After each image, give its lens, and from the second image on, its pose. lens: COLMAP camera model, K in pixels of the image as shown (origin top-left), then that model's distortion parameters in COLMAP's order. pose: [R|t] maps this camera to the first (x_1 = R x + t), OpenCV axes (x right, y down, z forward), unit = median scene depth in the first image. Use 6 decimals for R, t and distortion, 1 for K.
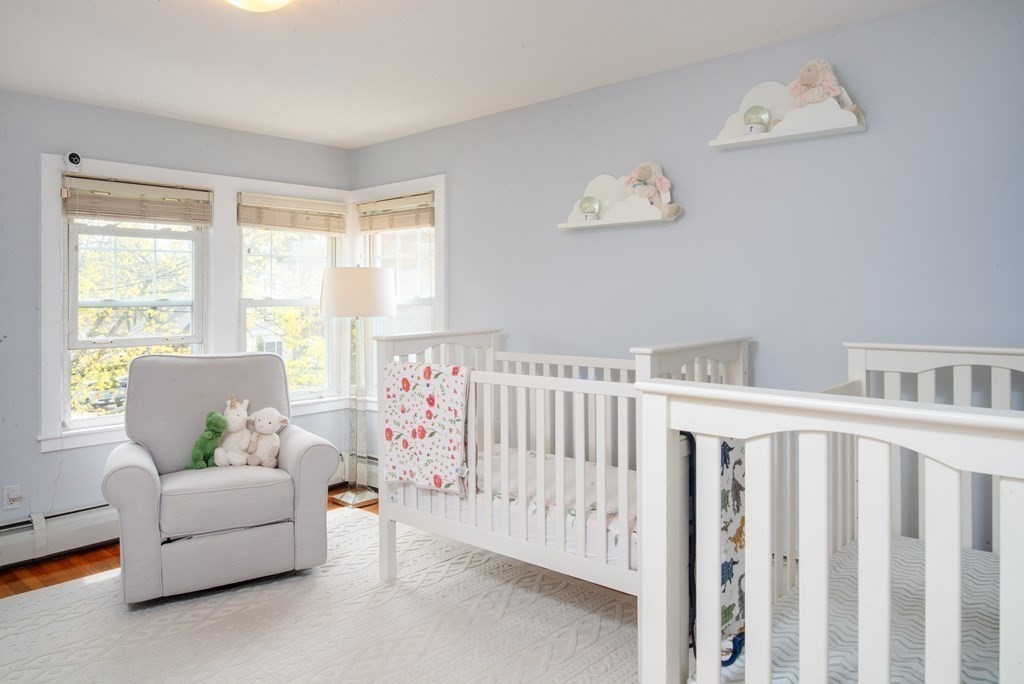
lens RADIAL K [[711.9, 0, 512.0], [0, 711.9, 342.0], [0, 0, 1]] dist [-0.031742, -0.001960]
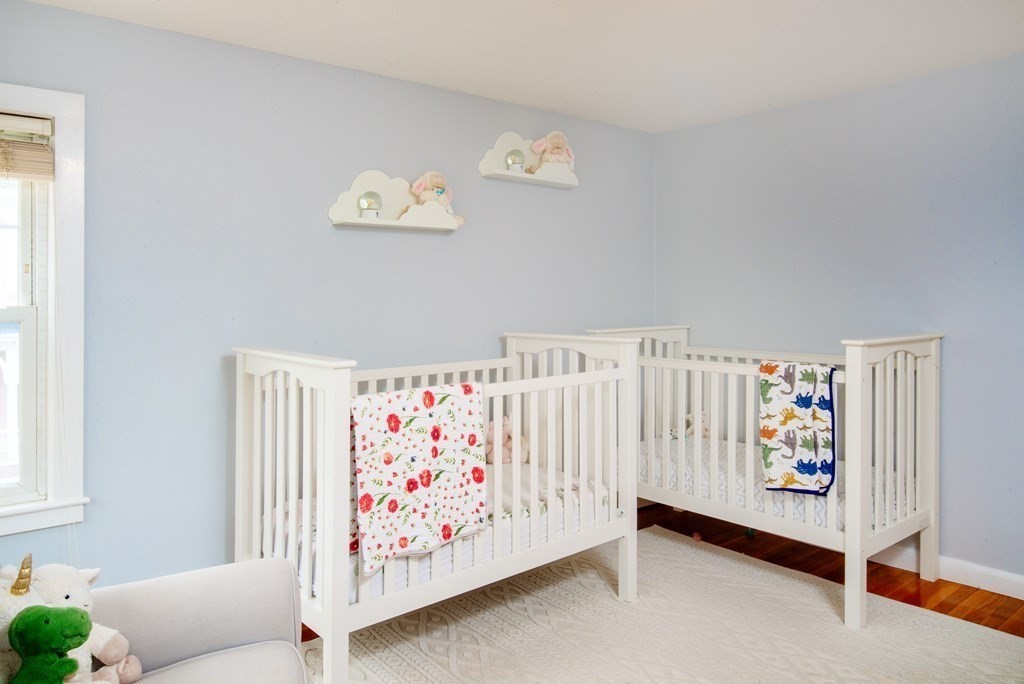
lens RADIAL K [[711.9, 0, 512.0], [0, 711.9, 342.0], [0, 0, 1]] dist [-0.031742, -0.001960]
pose [[0.124464, -0.057004, 0.990585, -0.860728], [0.071318, 0.996280, 0.048371, -0.049032], [-0.989658, 0.064626, 0.128066, 0.801112]]
